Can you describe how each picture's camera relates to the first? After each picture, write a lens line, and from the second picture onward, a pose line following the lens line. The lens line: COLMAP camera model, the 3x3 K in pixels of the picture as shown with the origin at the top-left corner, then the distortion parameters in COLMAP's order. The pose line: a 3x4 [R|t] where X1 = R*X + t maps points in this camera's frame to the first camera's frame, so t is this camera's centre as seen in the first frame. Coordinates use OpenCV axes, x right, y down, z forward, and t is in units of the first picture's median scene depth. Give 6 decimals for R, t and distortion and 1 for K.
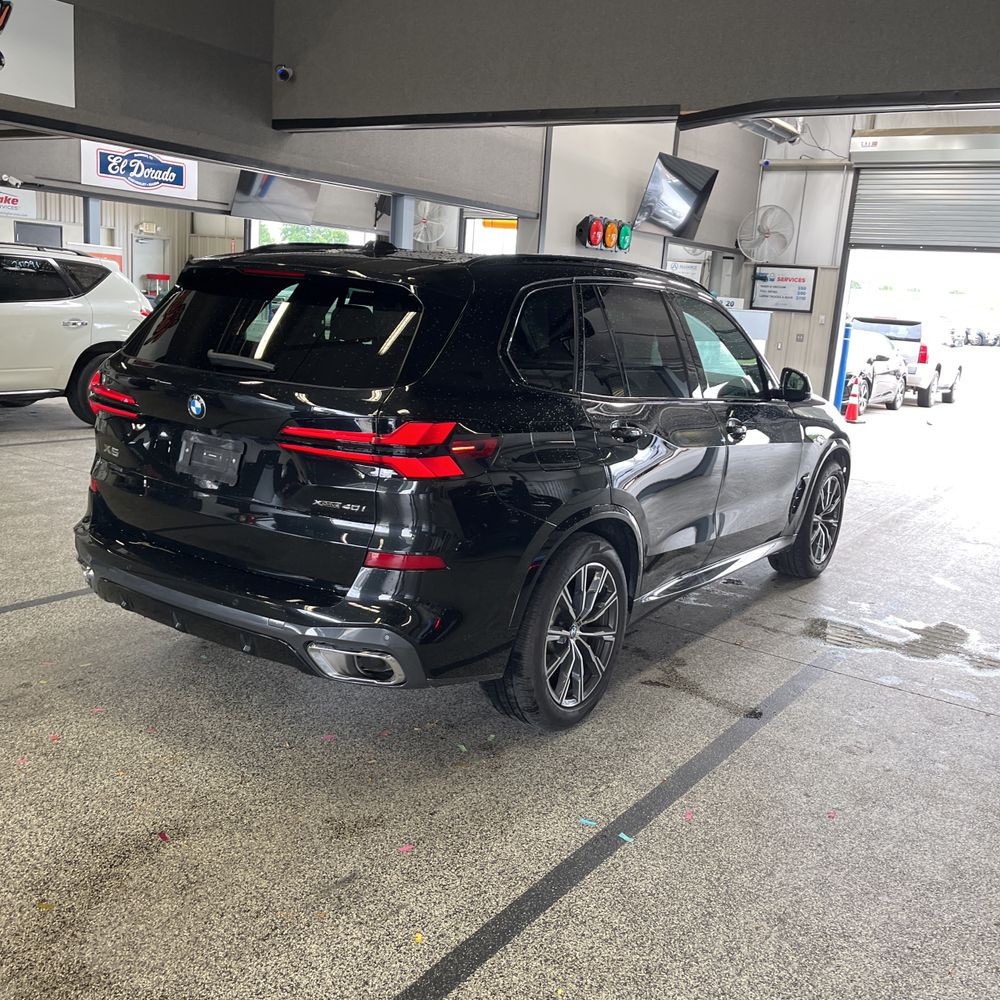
lens RADIAL K [[1009.2, 0, 518.7], [0, 1009.2, 497.9], [0, 0, 1]] dist [0.038988, -0.011851]
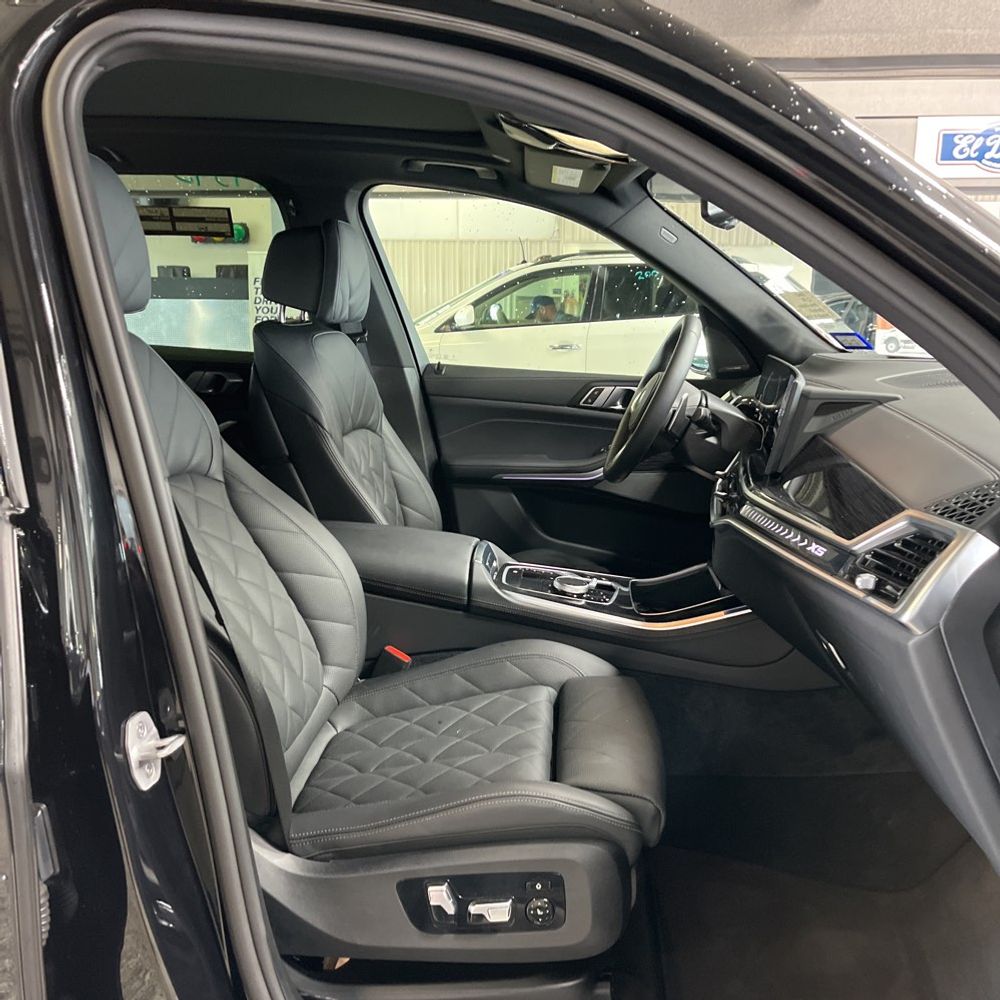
lens RADIAL K [[1002.9, 0, 500.5], [0, 1002.9, 517.3], [0, 0, 1]] dist [0.077987, -0.124855]
pose [[0.491736, 0.119945, -0.862444, 0.136186], [-0.143286, 0.988111, 0.055726, -0.040716], [0.858874, 0.096173, 0.503076, 0.341898]]
